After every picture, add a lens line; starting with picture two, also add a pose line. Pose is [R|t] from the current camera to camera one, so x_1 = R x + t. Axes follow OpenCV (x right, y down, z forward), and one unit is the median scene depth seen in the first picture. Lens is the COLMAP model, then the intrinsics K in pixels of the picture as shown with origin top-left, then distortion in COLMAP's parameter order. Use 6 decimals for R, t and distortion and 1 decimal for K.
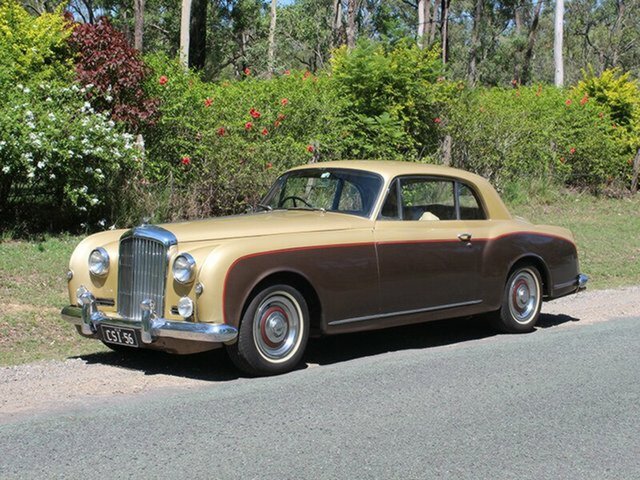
lens RADIAL K [[1160.9, 0, 309.0], [0, 1160.9, 240.1], [0, 0, 1]] dist [-0.017316, -0.039523]
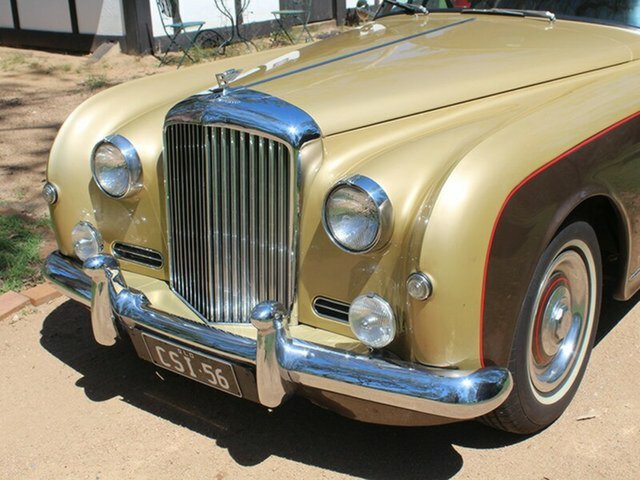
lens RADIAL K [[902.7, 0, 303.5], [0, 902.7, 243.1], [0, 0, 1]] dist [-0.051947, -0.022152]
pose [[0.997579, -0.050808, 0.047477, -0.117358], [0.035869, 0.960885, 0.274614, -0.040790], [-0.059572, -0.272247, 0.960382, 0.601595]]
